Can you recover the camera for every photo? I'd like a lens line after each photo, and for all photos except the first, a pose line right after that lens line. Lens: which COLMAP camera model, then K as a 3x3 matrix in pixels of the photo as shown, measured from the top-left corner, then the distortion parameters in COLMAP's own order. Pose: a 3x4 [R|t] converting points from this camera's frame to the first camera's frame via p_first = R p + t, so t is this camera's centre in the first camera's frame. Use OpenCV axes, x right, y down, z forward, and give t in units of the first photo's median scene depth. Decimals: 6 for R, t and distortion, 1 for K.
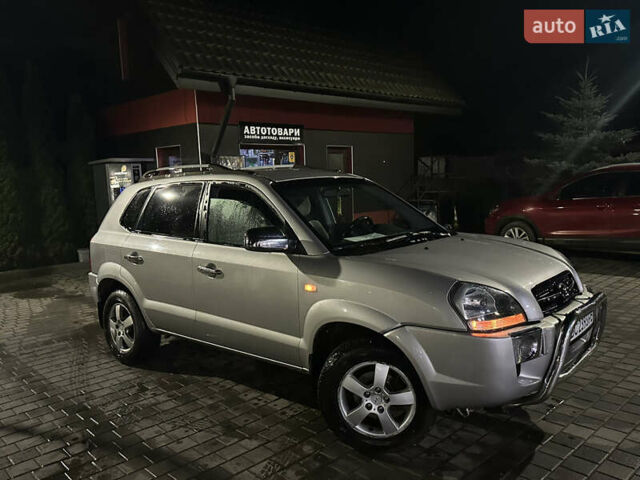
lens RADIAL K [[537.0, 0, 314.1], [0, 537.0, 269.4], [0, 0, 1]] dist [0.019365, -0.047885]
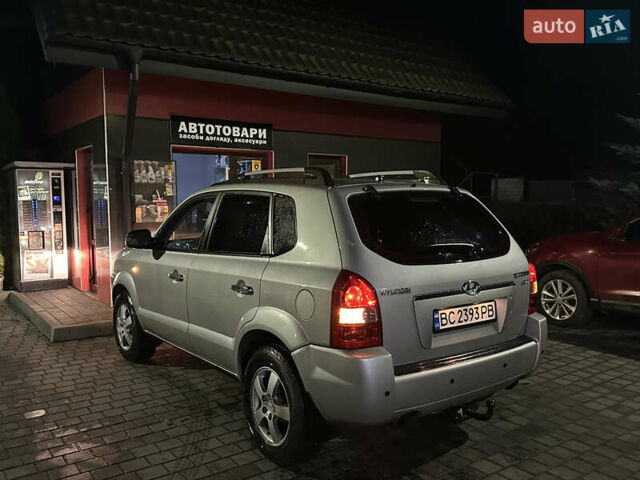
lens RADIAL K [[569.8, 0, 326.2], [0, 569.8, 260.4], [0, 0, 1]] dist [-0.004935, -0.010706]
pose [[0.992474, 0.044250, -0.114178, 0.158956], [-0.050872, 0.997148, -0.055747, -0.044199], [0.111386, 0.061136, 0.991895, 0.256238]]
